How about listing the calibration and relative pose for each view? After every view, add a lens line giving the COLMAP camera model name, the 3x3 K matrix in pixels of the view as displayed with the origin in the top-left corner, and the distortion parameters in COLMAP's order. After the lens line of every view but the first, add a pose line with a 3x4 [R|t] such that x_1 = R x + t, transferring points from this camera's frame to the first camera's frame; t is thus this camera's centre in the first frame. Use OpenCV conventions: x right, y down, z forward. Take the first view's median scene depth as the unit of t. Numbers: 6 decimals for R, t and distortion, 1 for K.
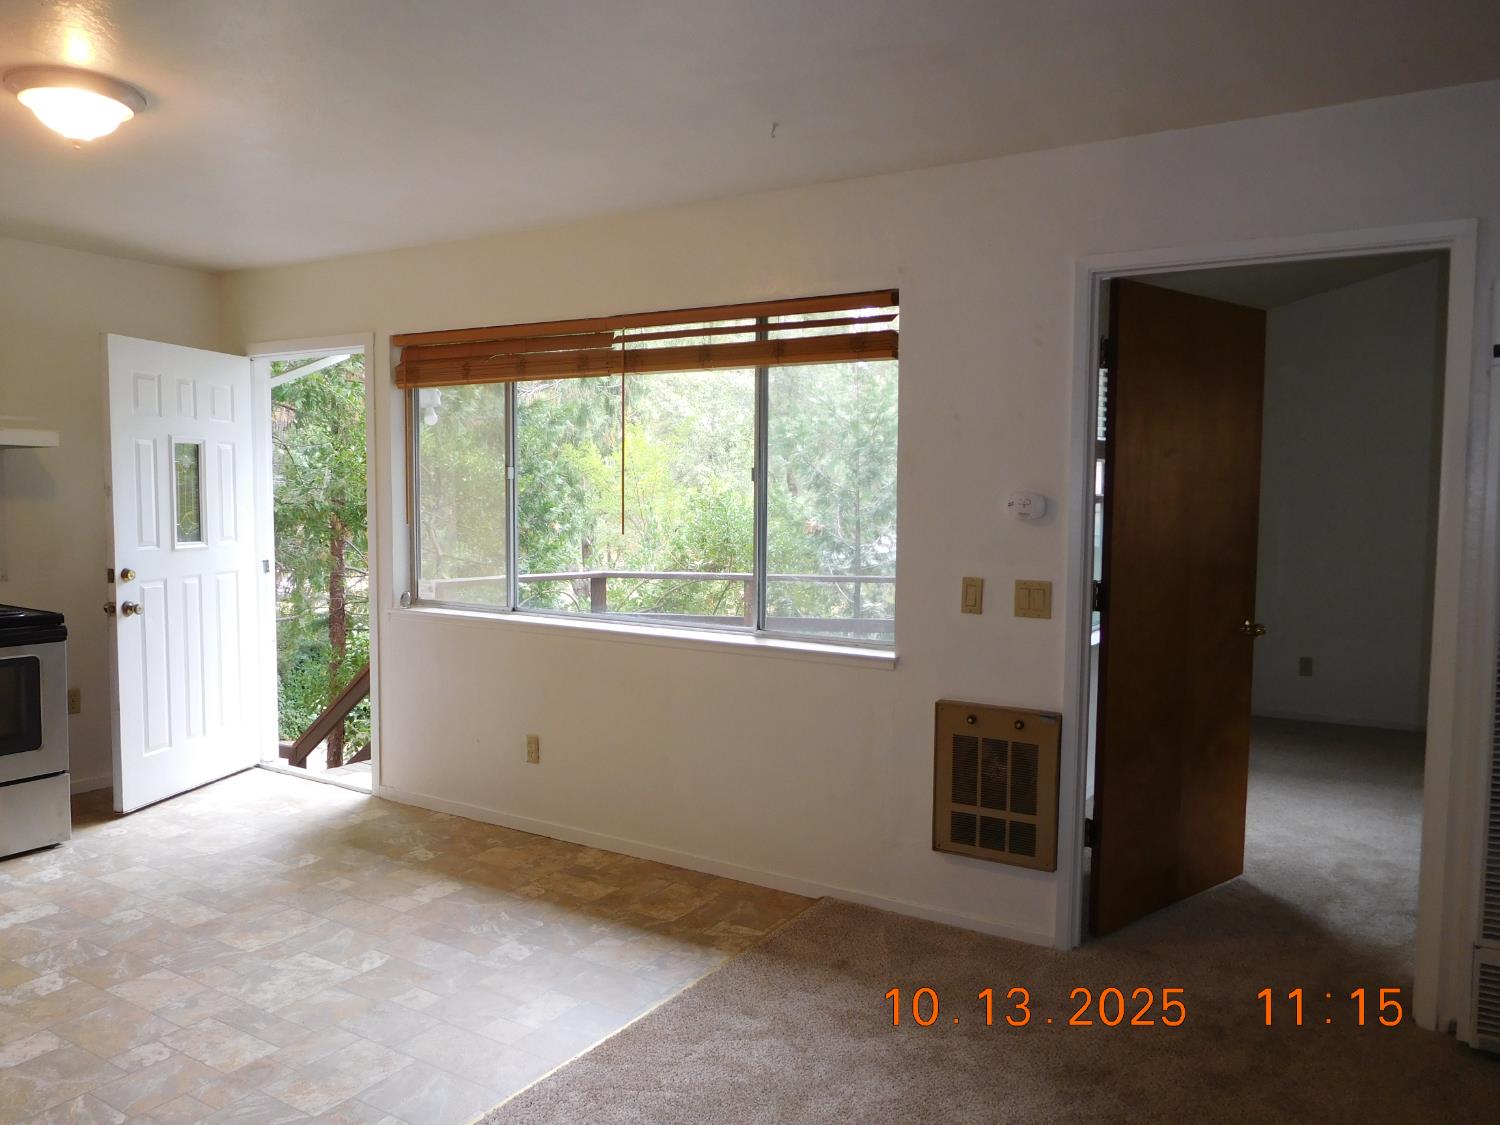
lens RADIAL K [[1113.4, 0, 747.1], [0, 1113.4, 558.5], [0, 0, 1]] dist [-0.031779, -0.001566]
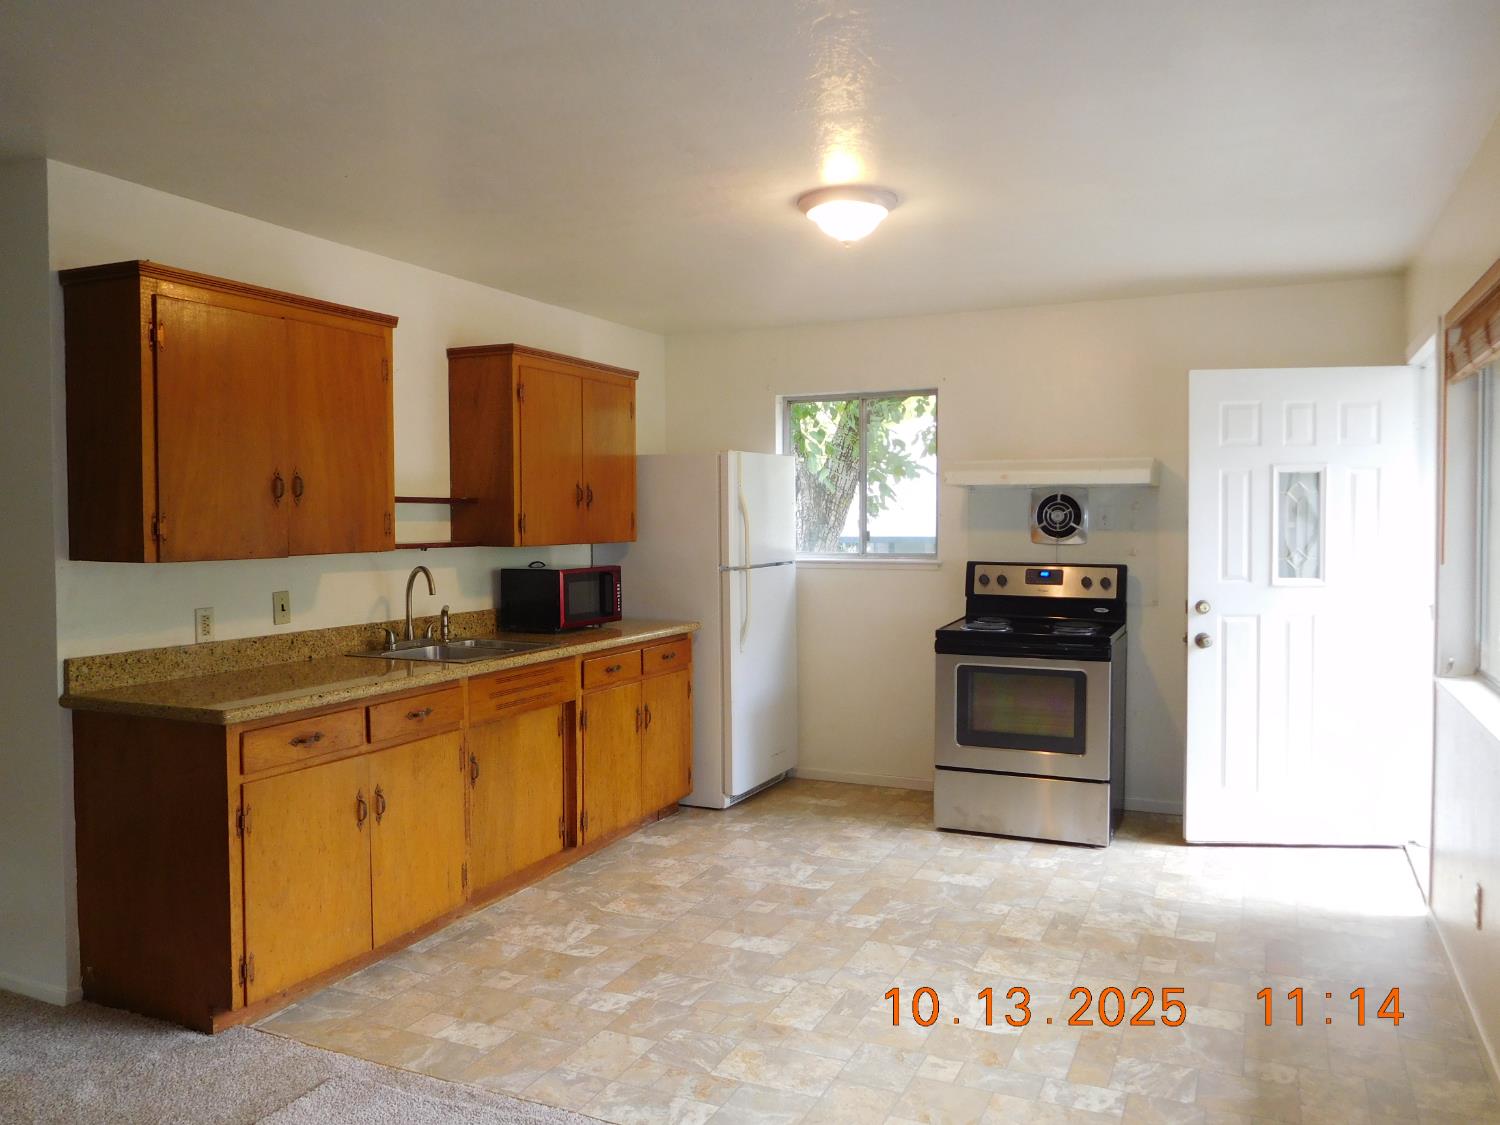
lens RADIAL K [[1113.4, 0, 742.9], [0, 1113.4, 563.5], [0, 0, 1]] dist [-0.031779, -0.001566]
pose [[0.123048, 0.027576, -0.992018, 0.431505], [-0.054497, 0.998293, 0.020991, -0.025963], [0.990903, 0.051479, 0.124341, 0.512011]]
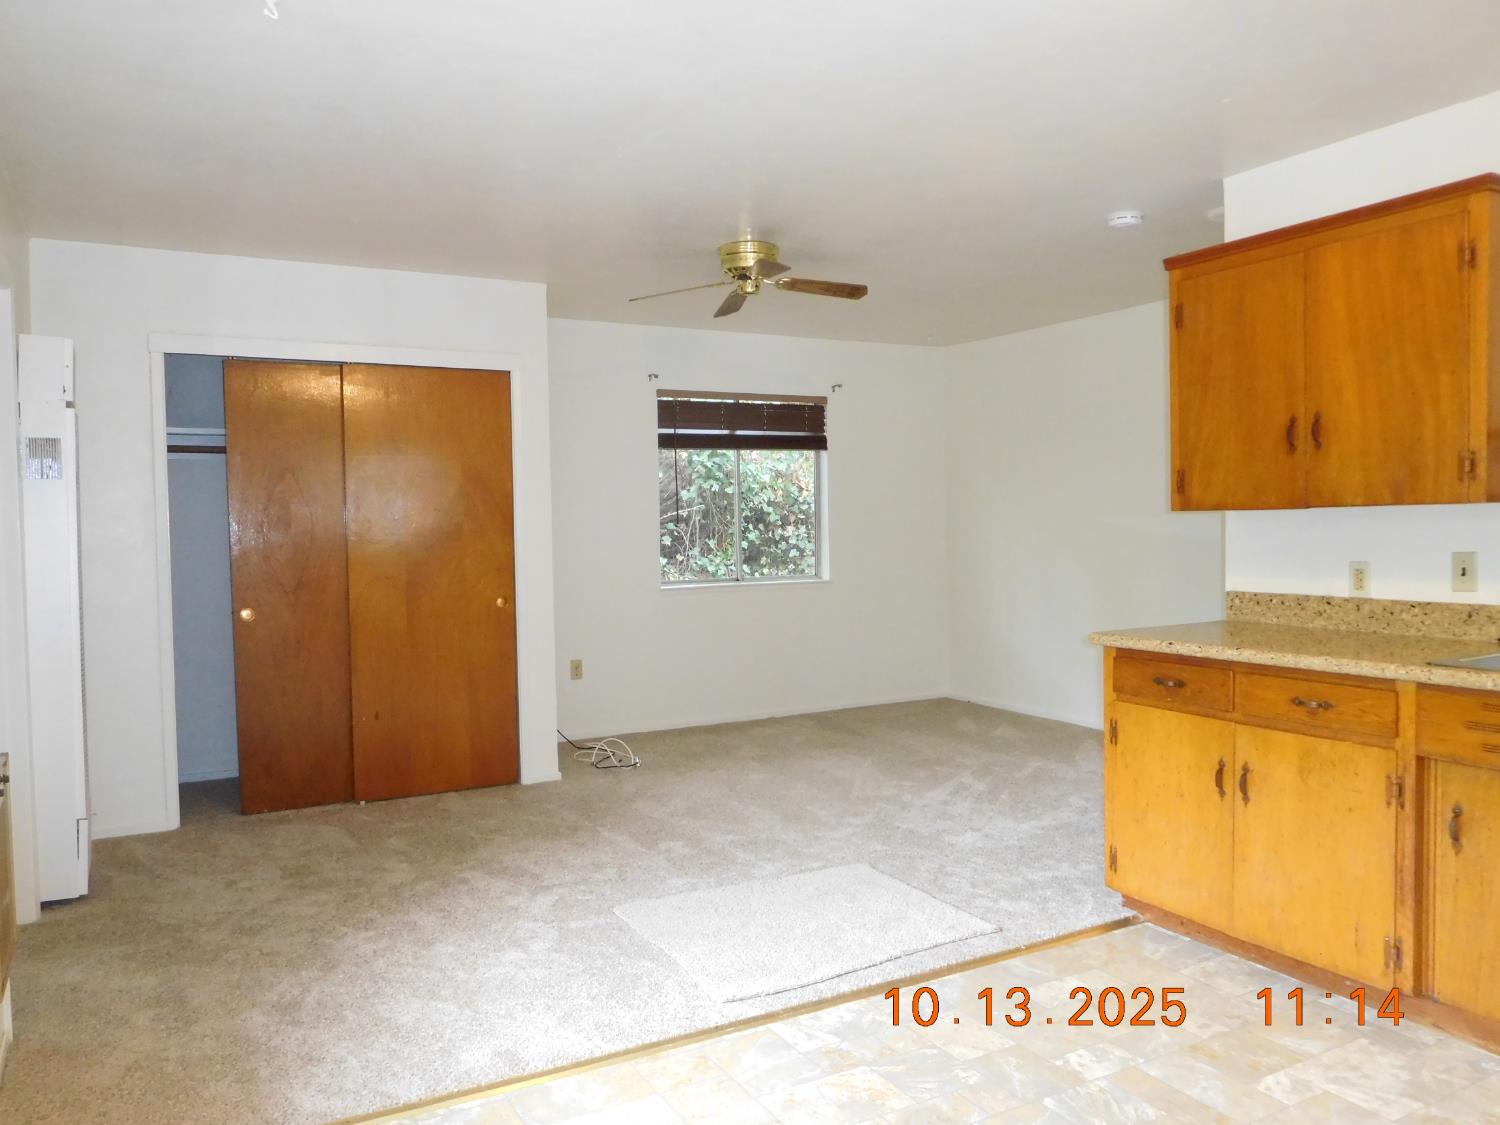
lens RADIAL K [[1113.4, 0, 751.1], [0, 1113.4, 563.2], [0, 0, 1]] dist [-0.031779, -0.001566]
pose [[-0.874648, -0.013205, 0.484578, -0.476650], [0.038353, 0.994610, 0.096329, -0.045740], [-0.483238, 0.102839, -0.869428, 1.139658]]
